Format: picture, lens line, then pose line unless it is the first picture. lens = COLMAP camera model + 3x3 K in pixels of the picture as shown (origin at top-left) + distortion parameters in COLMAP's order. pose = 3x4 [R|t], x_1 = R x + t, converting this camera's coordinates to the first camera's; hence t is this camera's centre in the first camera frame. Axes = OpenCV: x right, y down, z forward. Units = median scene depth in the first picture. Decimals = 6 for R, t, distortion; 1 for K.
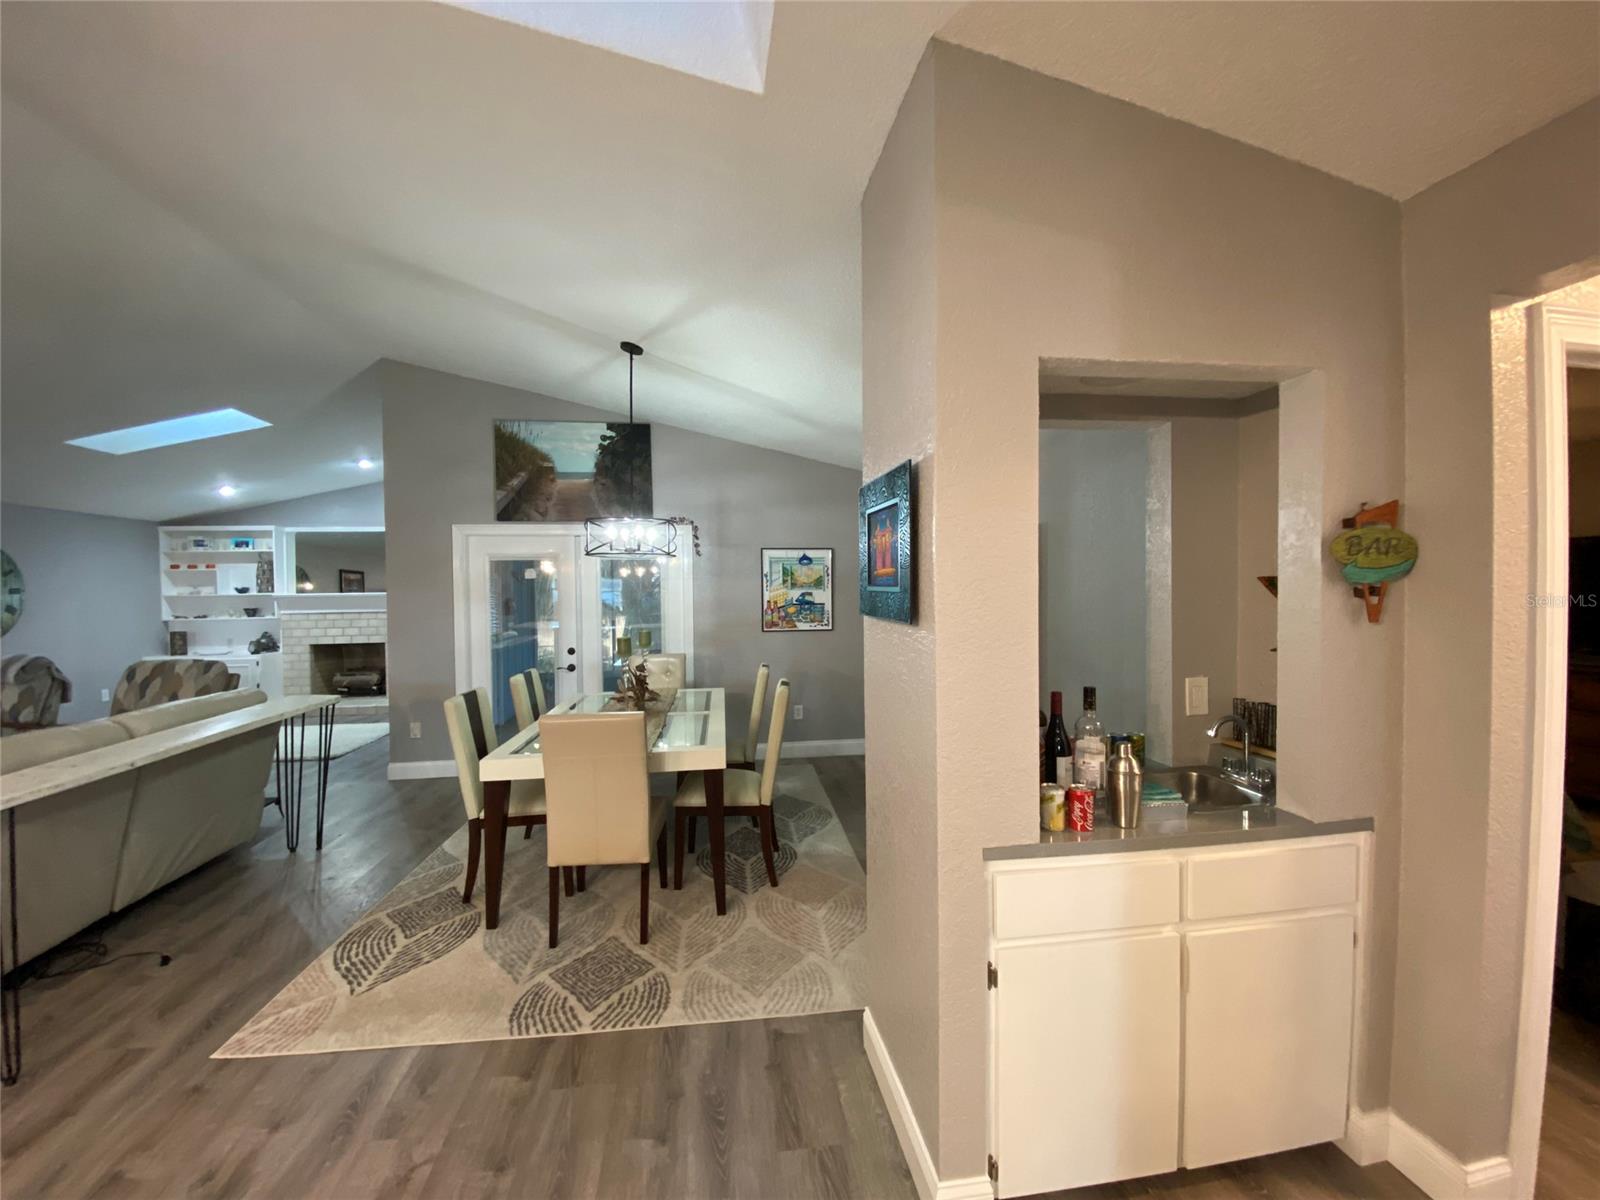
lens RADIAL K [[647.1, 0, 794.1], [0, 647.1, 601.7], [0, 0, 1]] dist [0.024506, -0.022633]
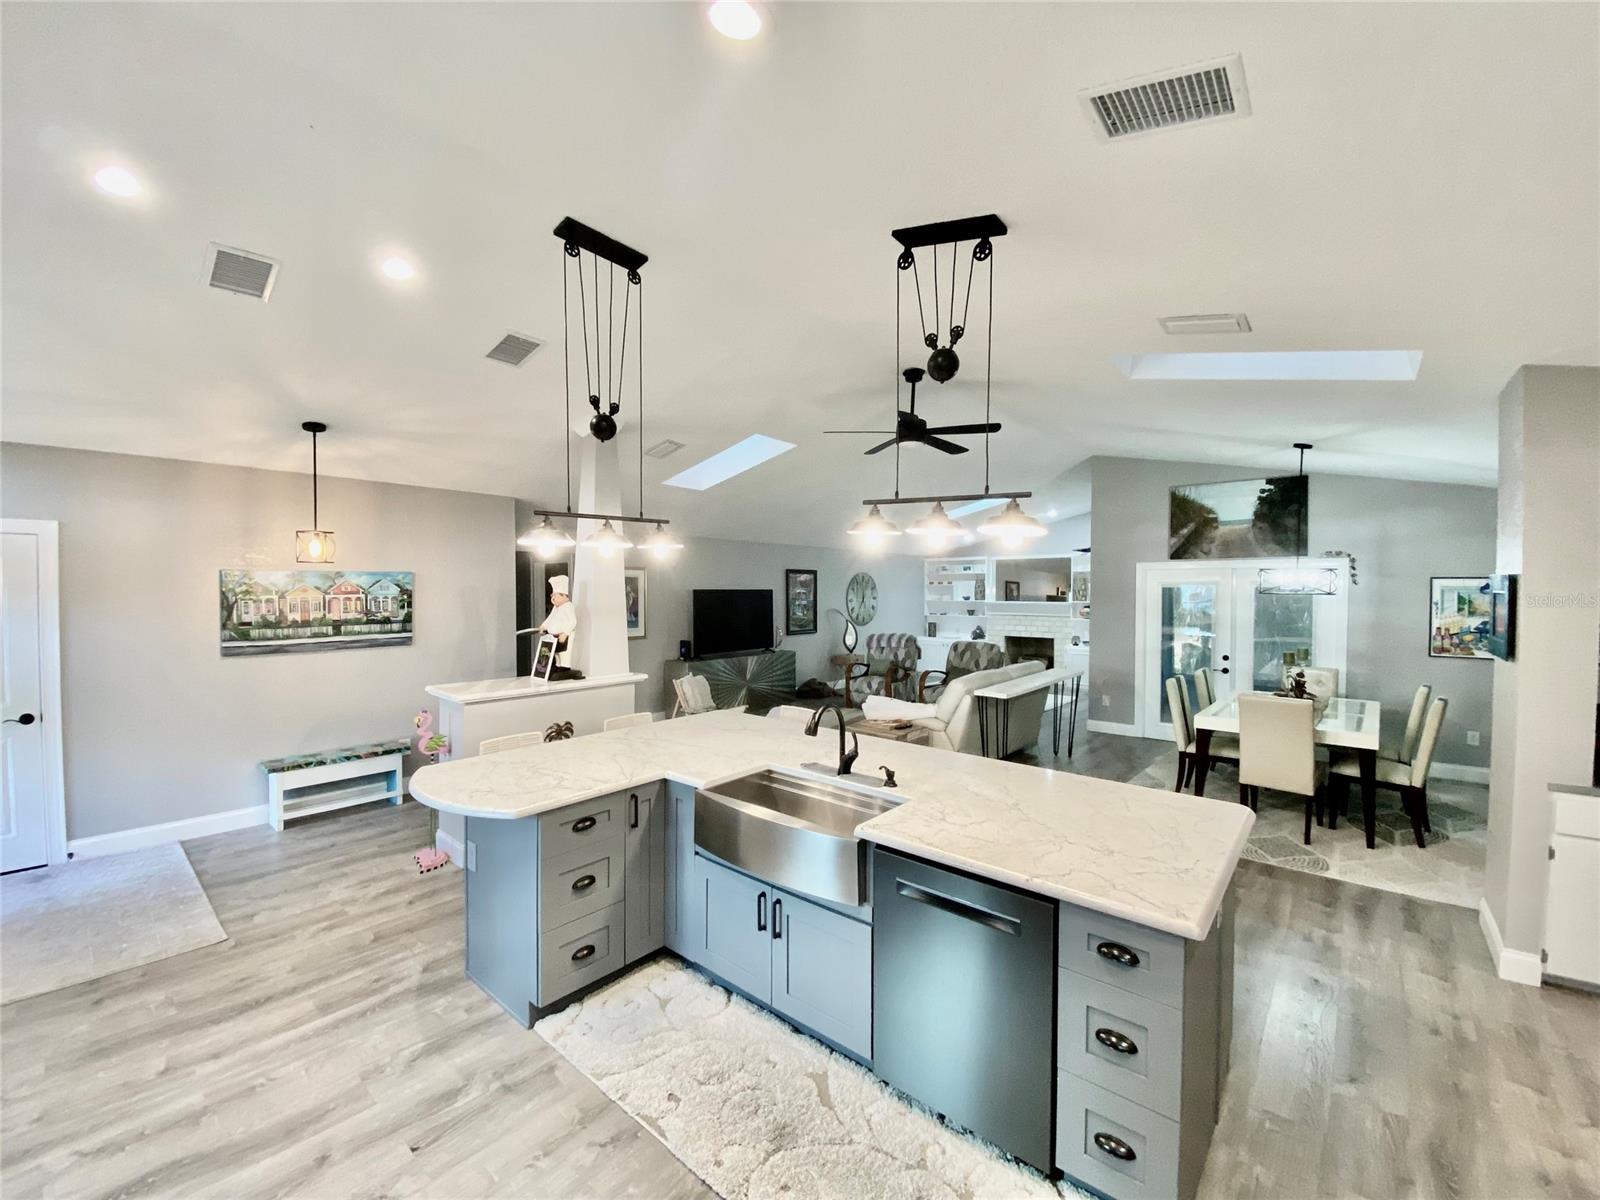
lens RADIAL K [[647.1, 0, 794.1], [0, 647.1, 601.7], [0, 0, 1]] dist [0.024506, -0.022633]
pose [[0.661545, 0.029297, -0.749333, 0.067762], [-0.027562, 0.999511, 0.014745, -0.035674], [0.749398, 0.010899, 0.662030, -0.589759]]
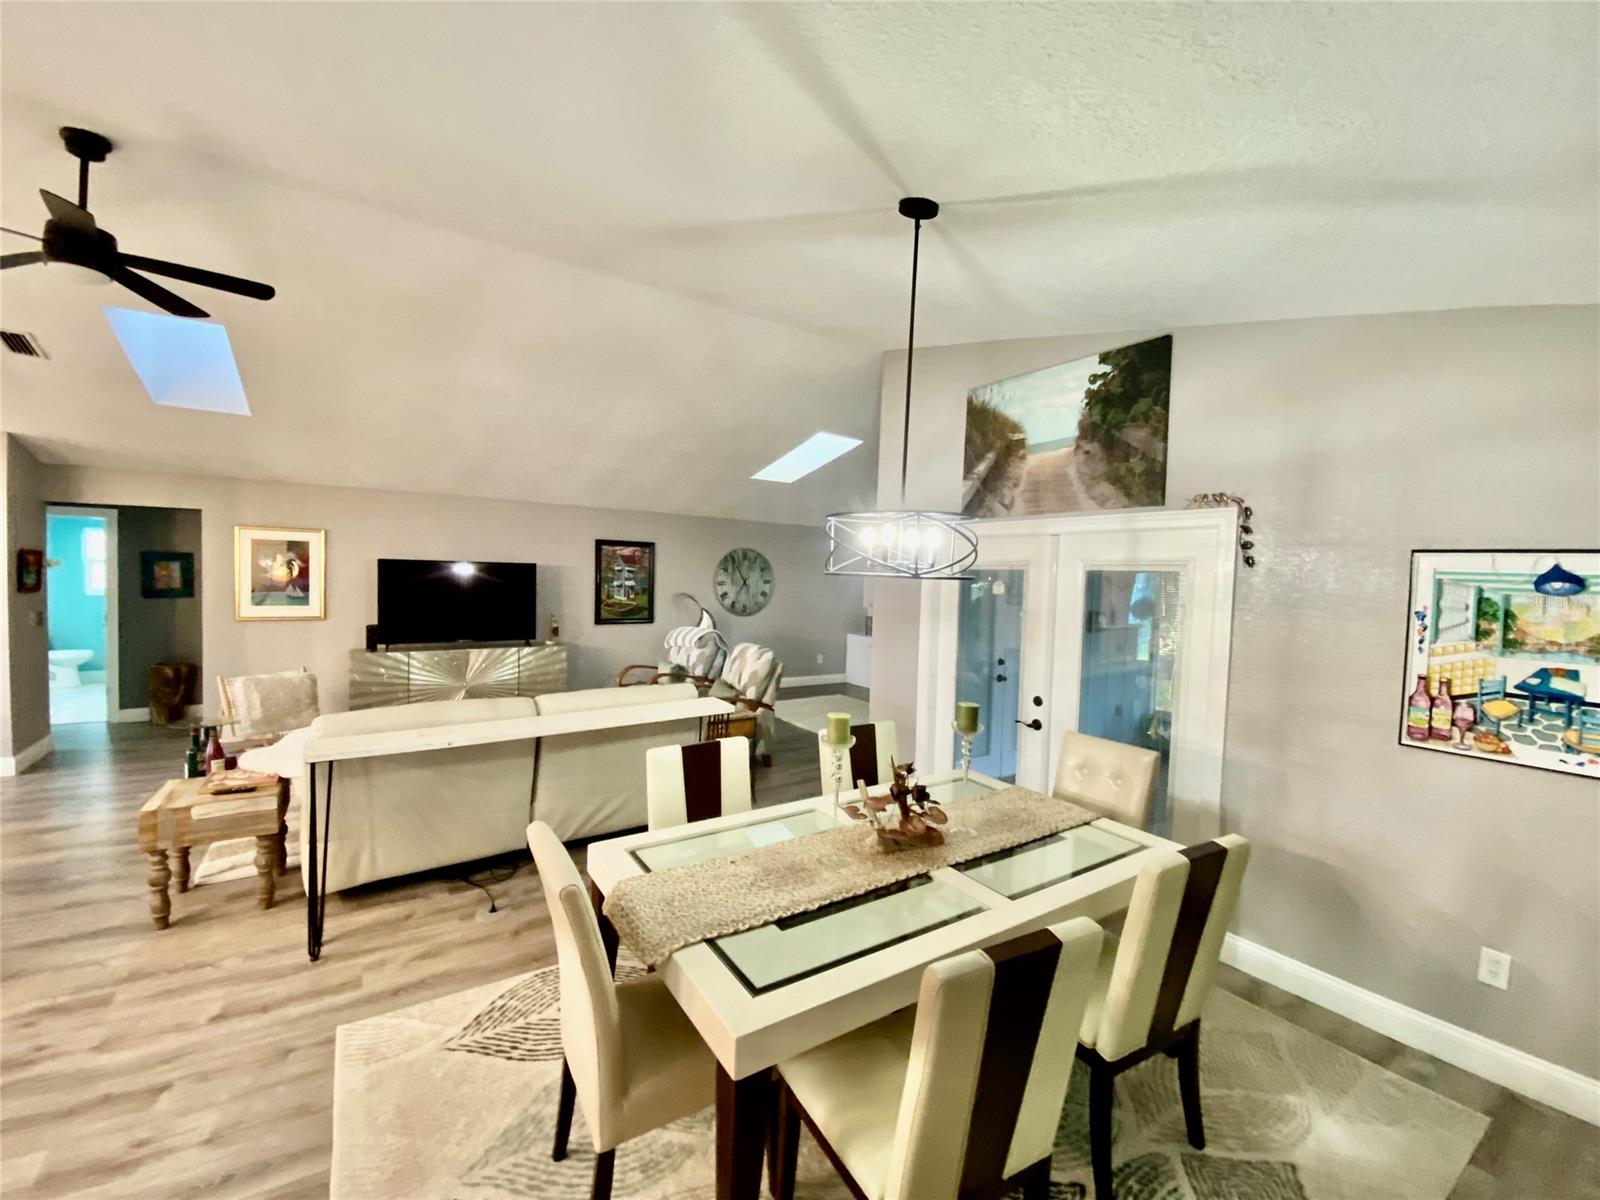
lens RADIAL K [[647.1, 0, 794.1], [0, 647.1, 601.7], [0, 0, 1]] dist [0.024506, -0.022633]
pose [[0.446369, 0.064261, -0.892539, 0.179005], [-0.054661, 0.997514, 0.044482, -0.054134], [0.893178, 0.028932, 0.448771, 0.522673]]
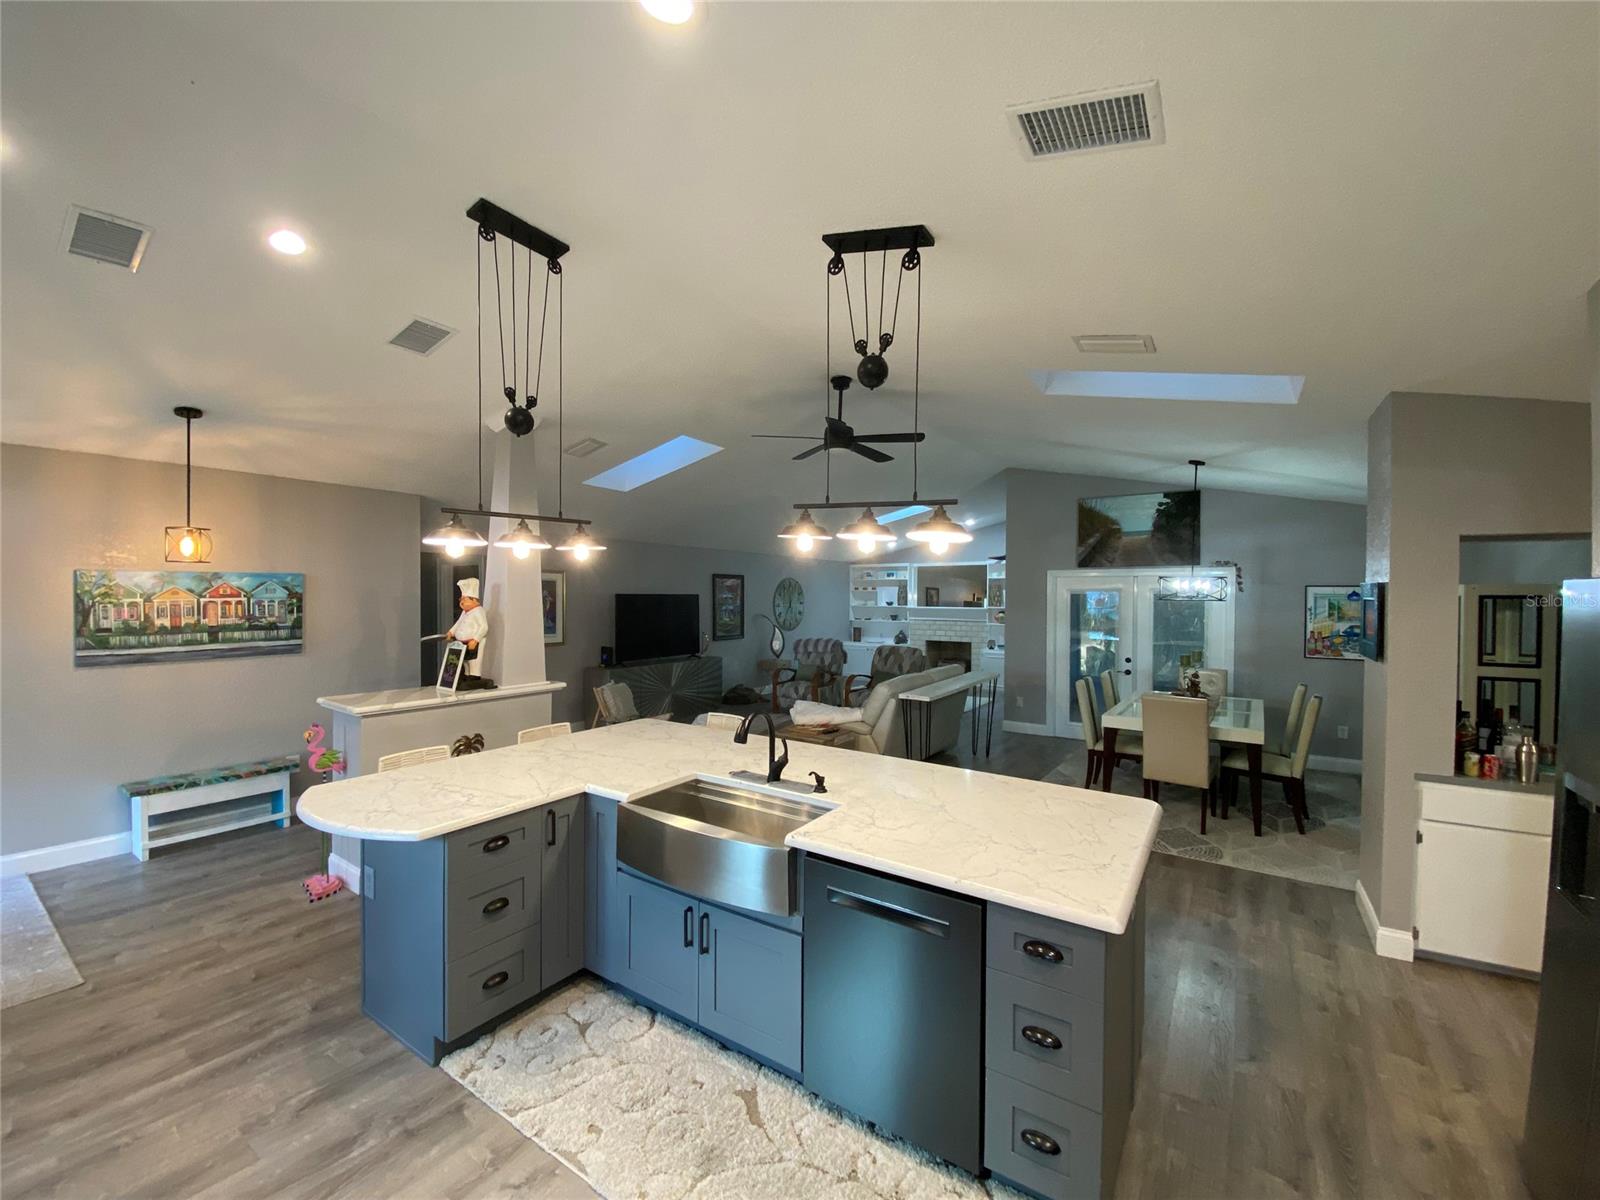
lens RADIAL K [[647.1, 0, 794.1], [0, 647.1, 601.7], [0, 0, 1]] dist [0.024506, -0.022633]
pose [[0.743167, 0.025147, -0.668633, 0.058800], [-0.030803, 0.999520, 0.003355, -0.034947], [0.668396, 0.018102, 0.743585, -0.586127]]
